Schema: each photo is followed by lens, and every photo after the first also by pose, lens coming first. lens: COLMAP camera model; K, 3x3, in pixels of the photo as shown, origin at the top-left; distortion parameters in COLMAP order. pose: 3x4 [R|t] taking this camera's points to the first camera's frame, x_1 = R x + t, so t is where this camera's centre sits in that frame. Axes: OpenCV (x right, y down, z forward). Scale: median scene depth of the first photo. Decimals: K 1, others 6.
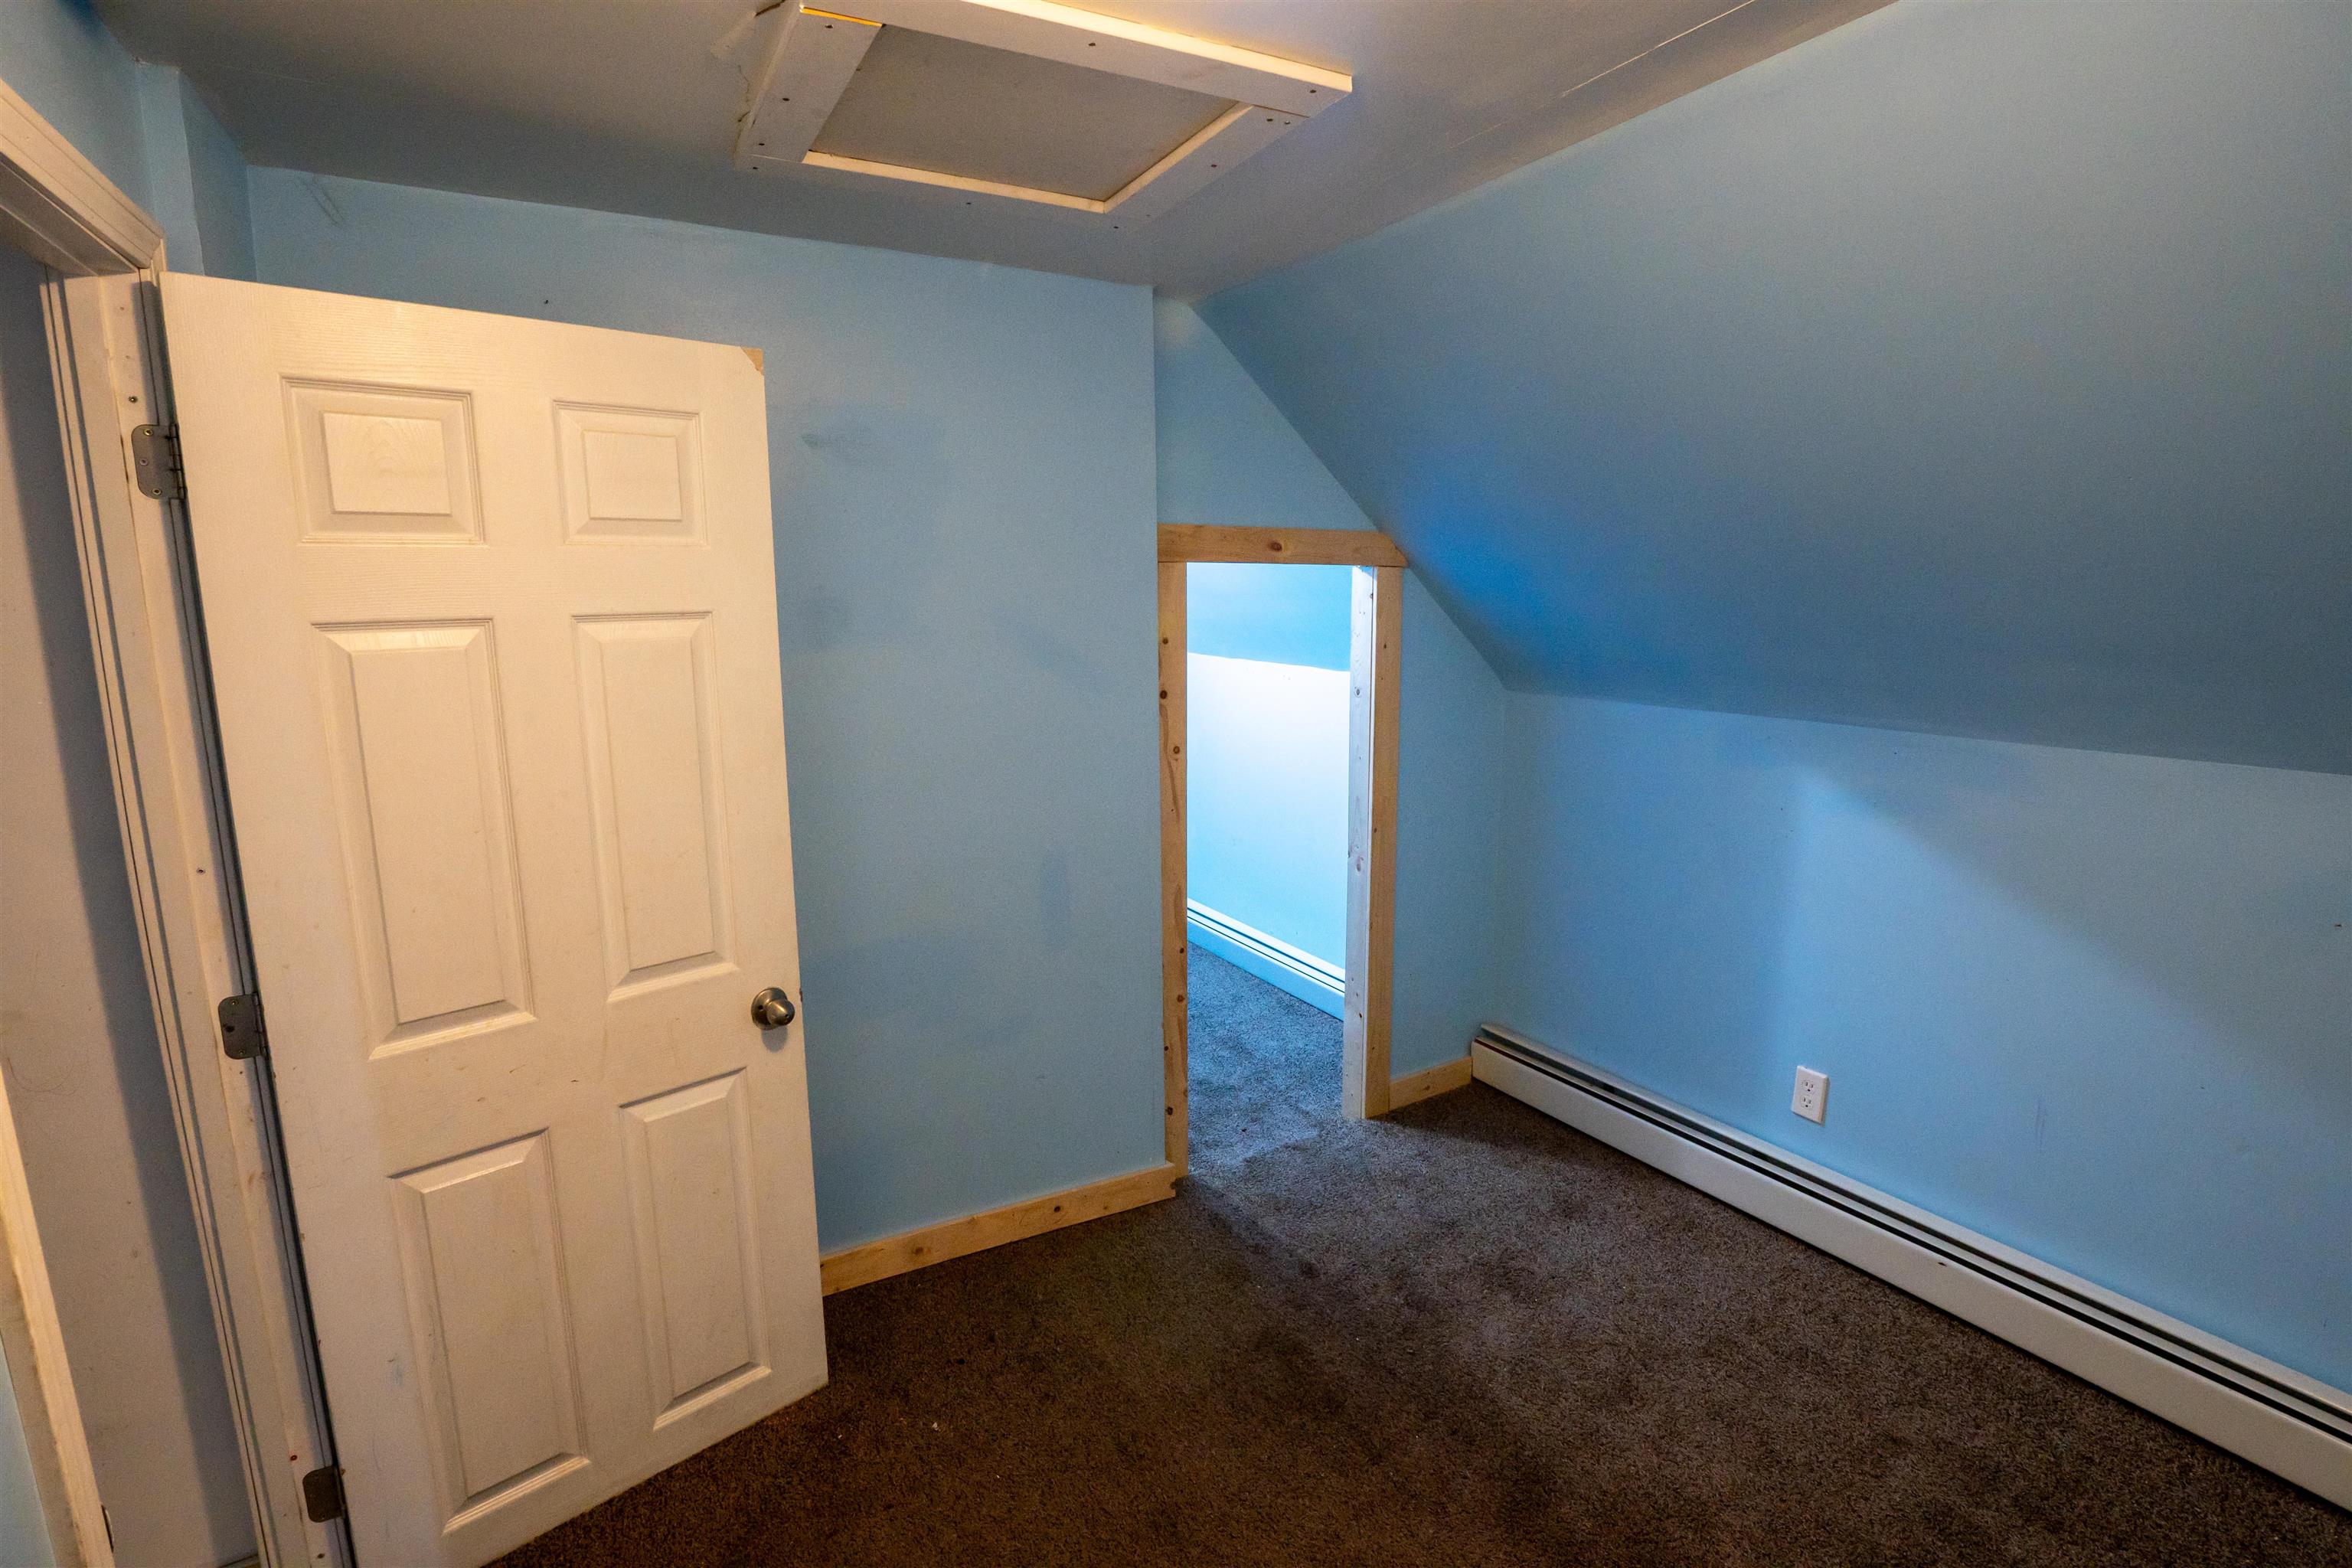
lens RADIAL K [[1143.1, 0, 1176.4], [0, 1143.1, 784.8], [0, 0, 1]] dist [-0.027323, 0.003670]
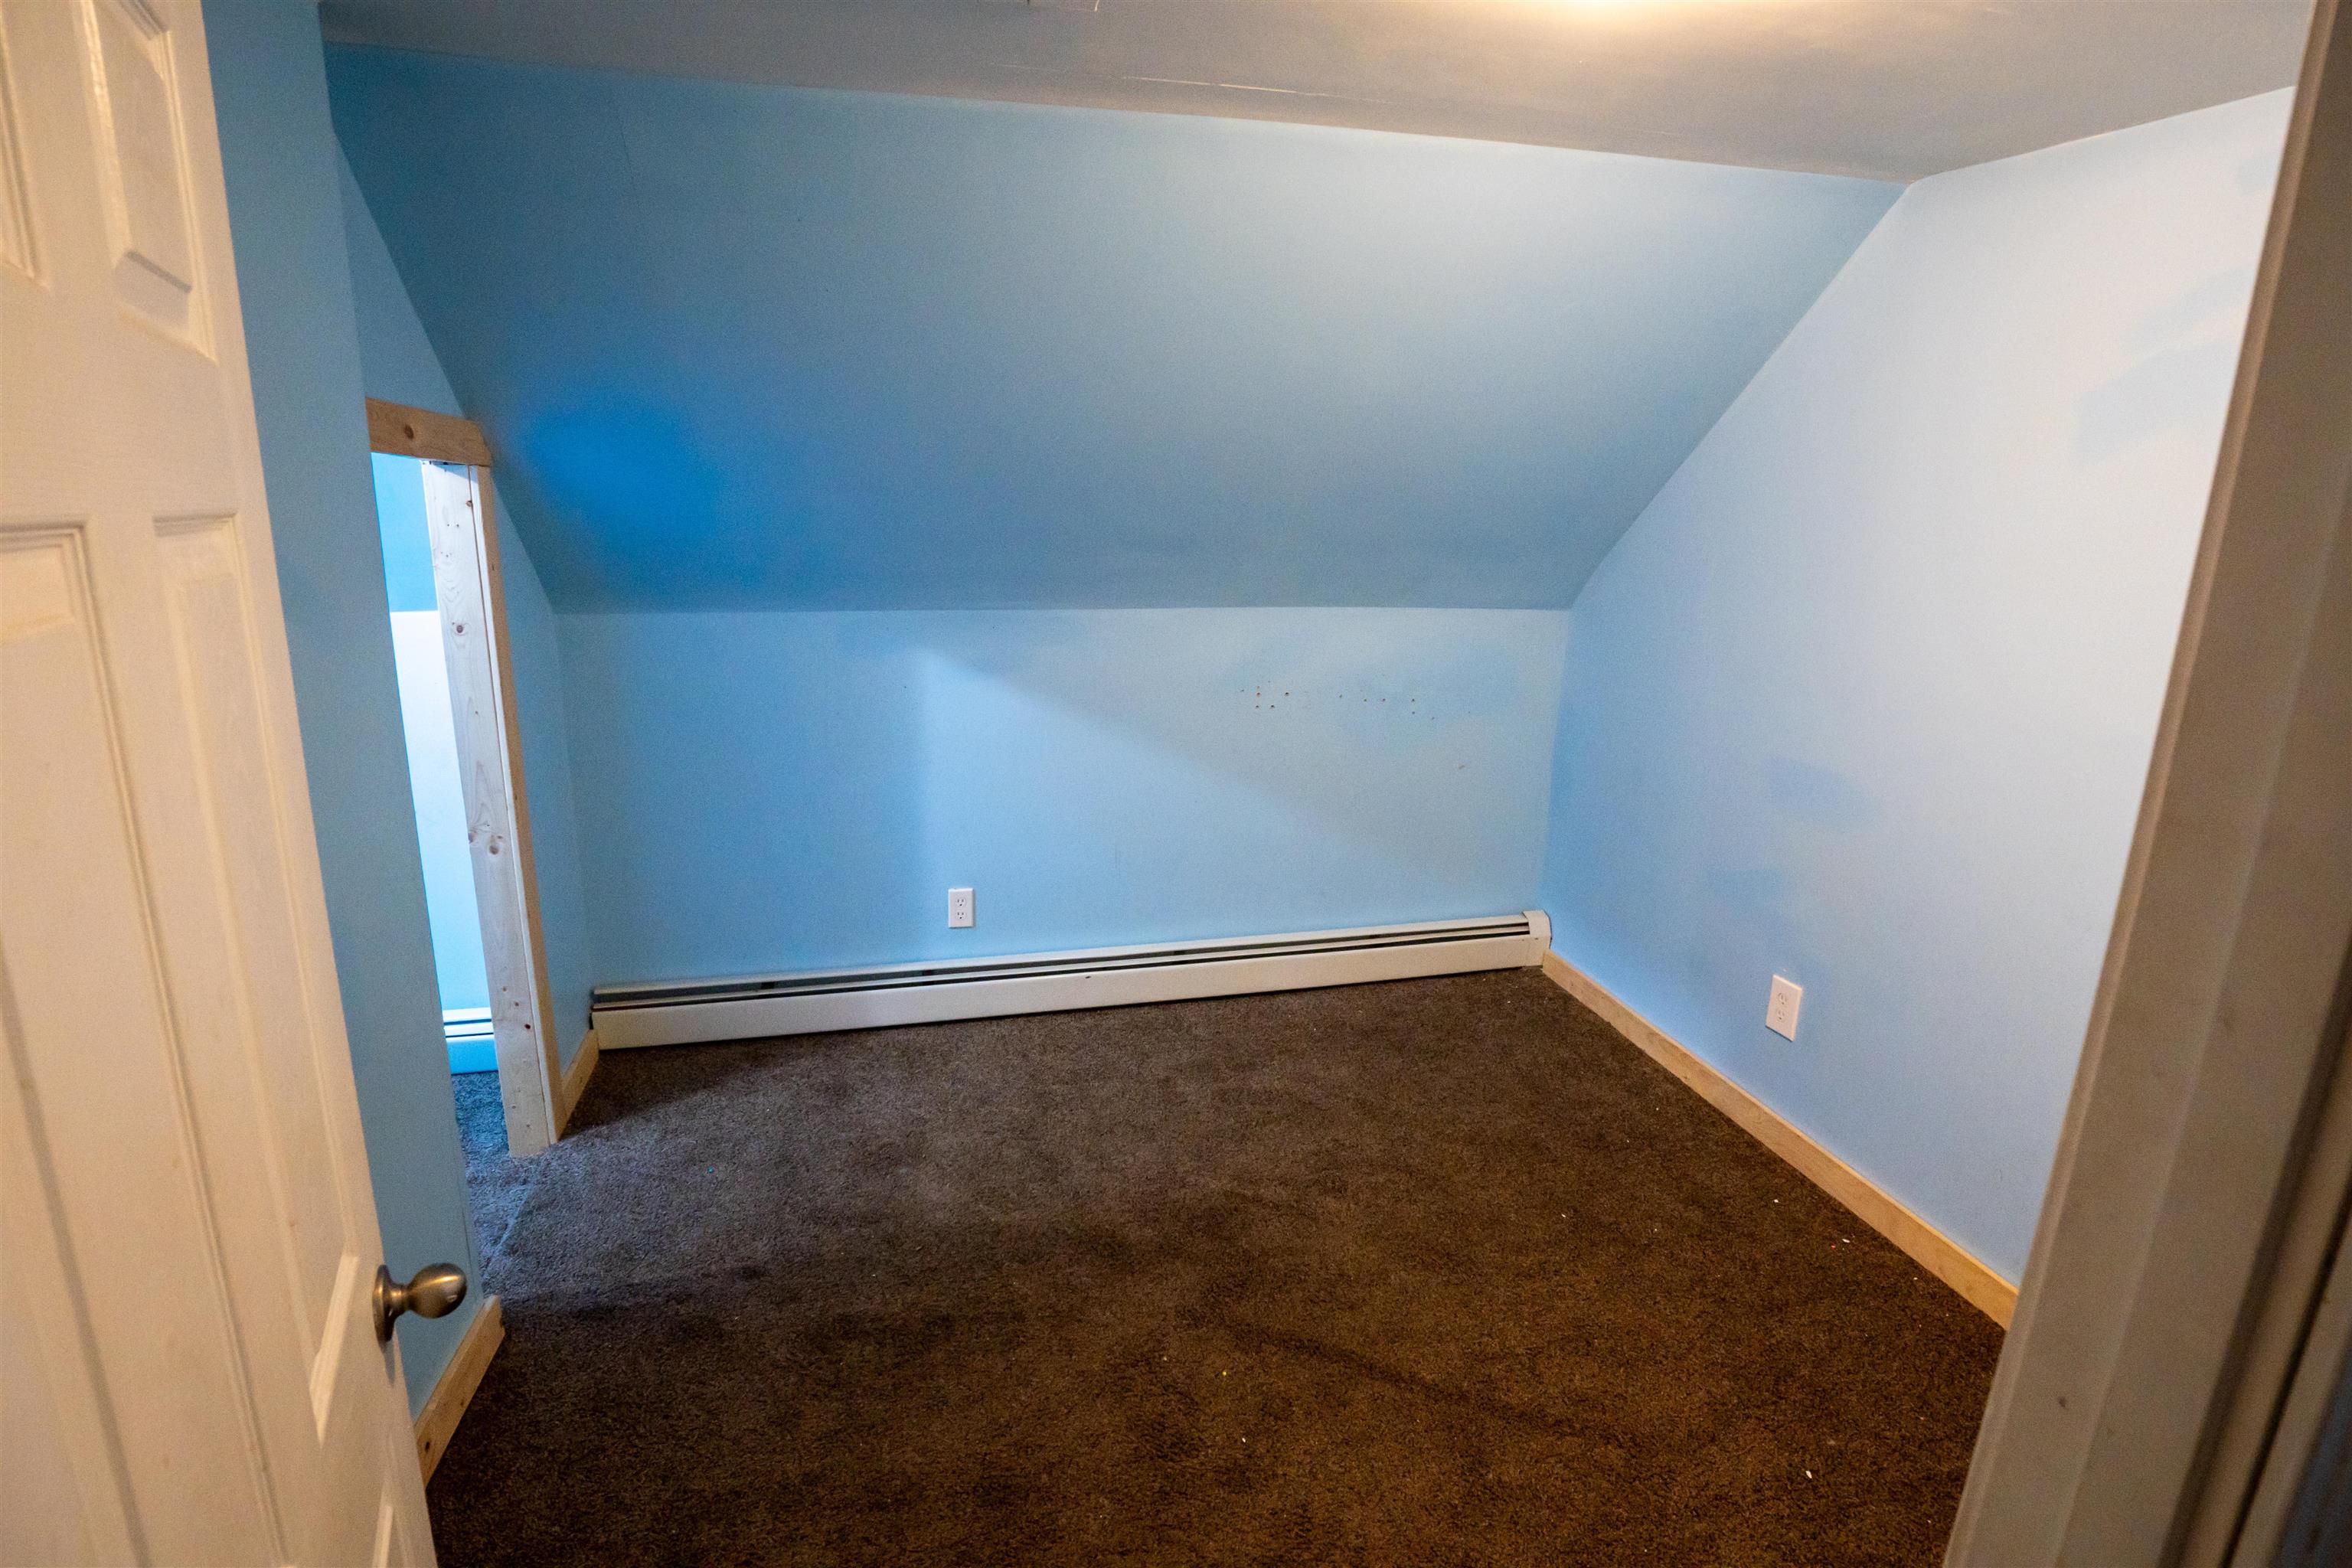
lens RADIAL K [[1143.1, 0, 1173.6], [0, 1143.1, 785.1], [0, 0, 1]] dist [-0.027323, 0.003670]
pose [[0.283762, -0.220310, 0.933243, -0.498529], [0.145152, 0.971902, 0.185301, -0.056388], [-0.947845, 0.082881, 0.307768, 0.355383]]
